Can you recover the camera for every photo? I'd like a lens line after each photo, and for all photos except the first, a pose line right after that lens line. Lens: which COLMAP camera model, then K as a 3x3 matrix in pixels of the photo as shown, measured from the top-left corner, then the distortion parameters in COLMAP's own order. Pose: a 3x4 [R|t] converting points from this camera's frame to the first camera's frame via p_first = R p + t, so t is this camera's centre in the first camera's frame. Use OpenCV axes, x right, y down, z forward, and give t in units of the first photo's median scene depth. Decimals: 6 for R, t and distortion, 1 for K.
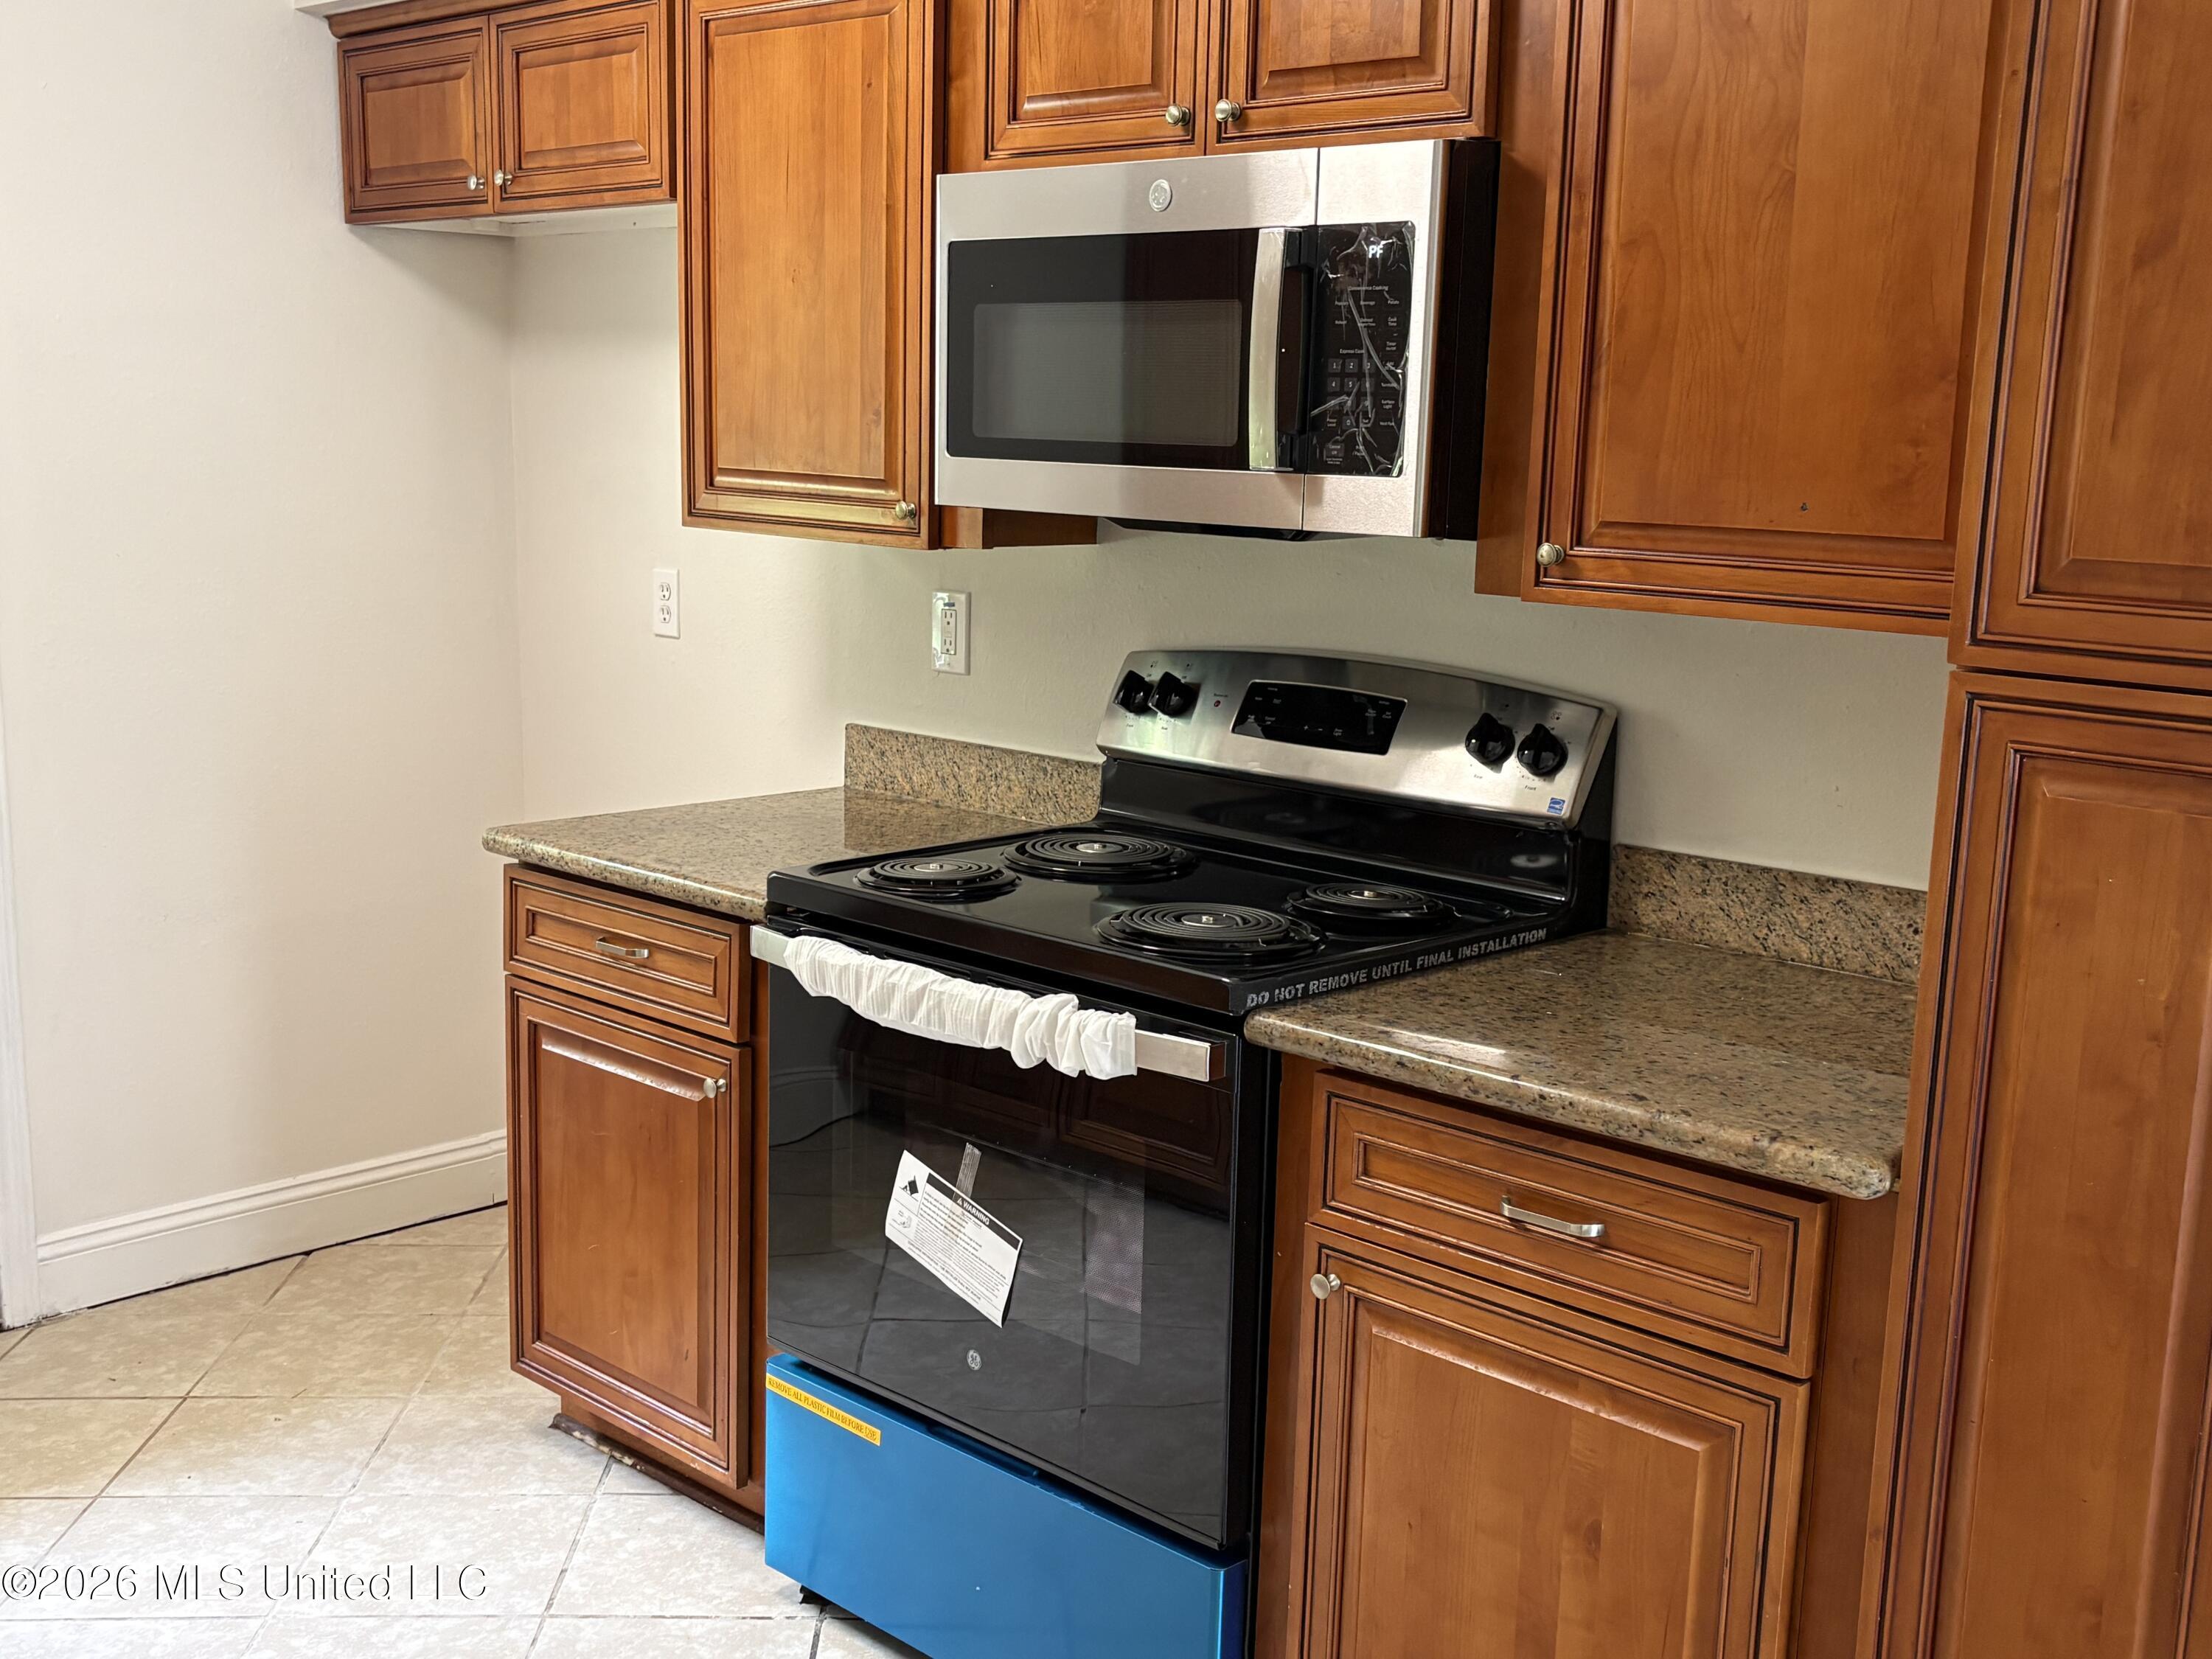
lens RADIAL K [[2380.3, 0, 1071.9], [0, 2380.3, 833.8], [0, 0, 1]] dist [0.148392, -0.407571]
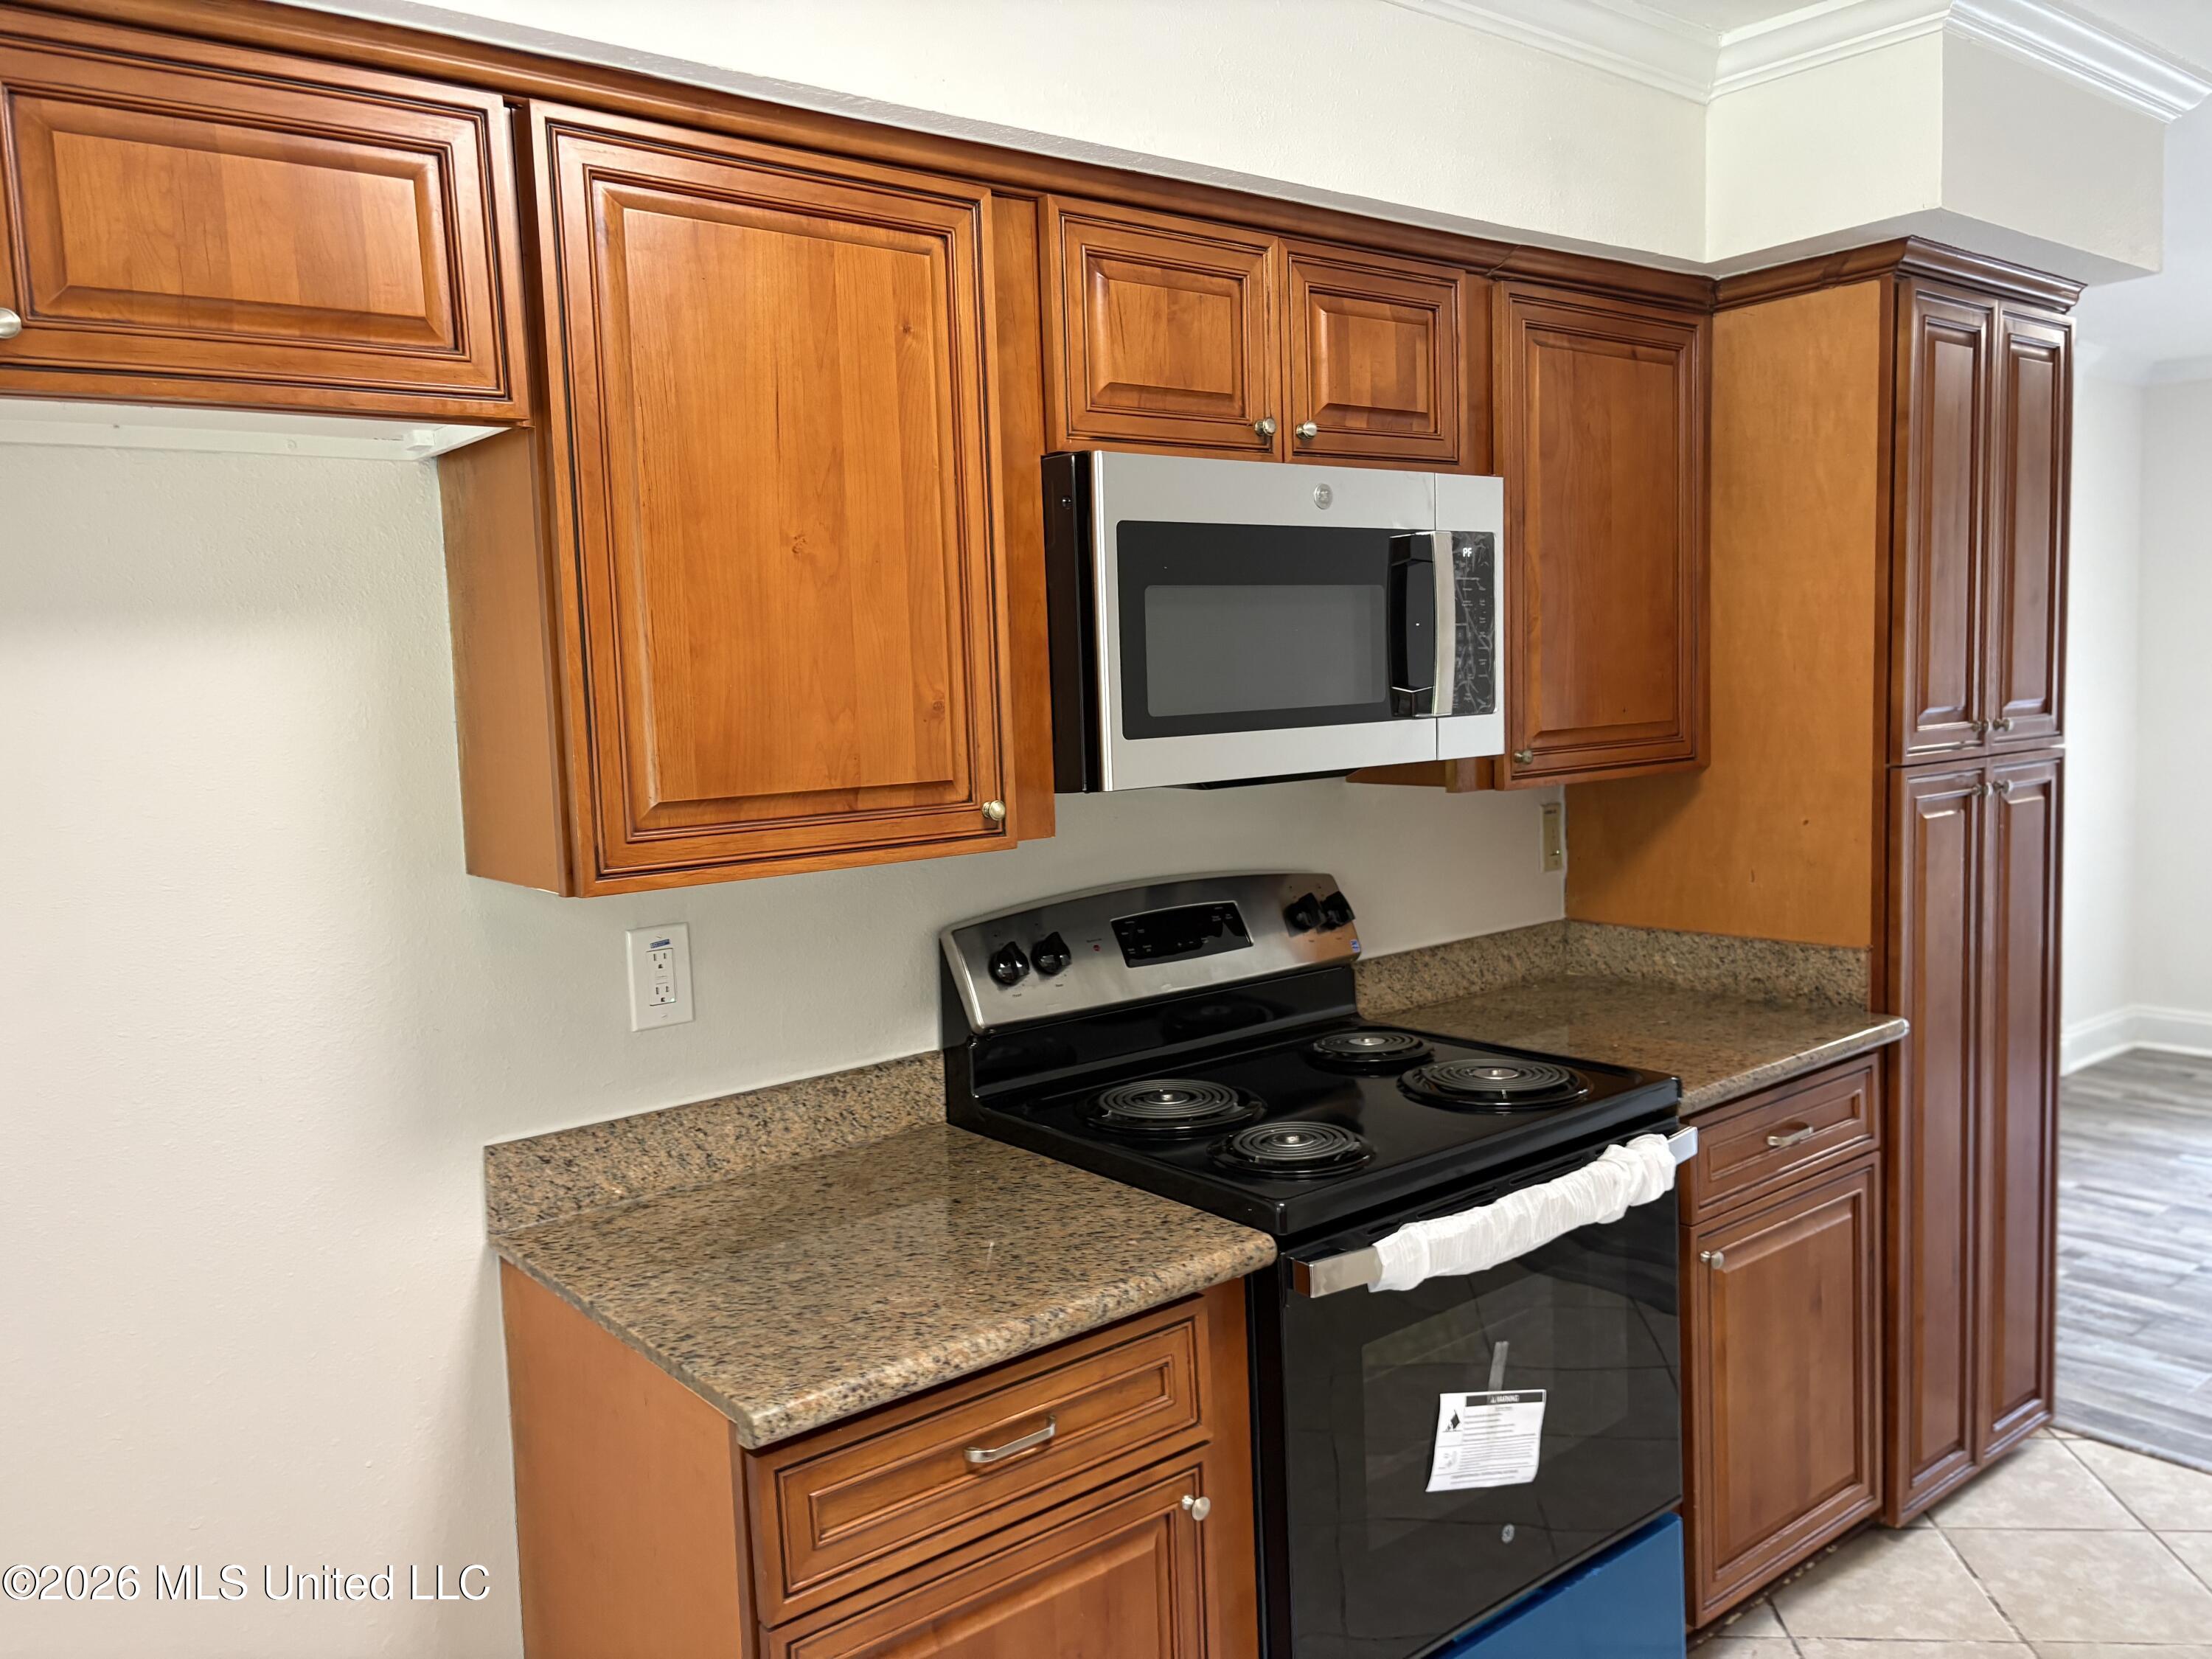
lens RADIAL K [[1700.3, 0, 1106.0], [0, 1700.3, 829.5], [0, 0, 1]] dist [0.087646, -0.086701]
pose [[0.105981, -0.125601, 0.986404, -0.677968], [0.211528, 0.972133, 0.101057, -0.180262], [-0.971609, 0.197942, 0.129596, 0.862043]]
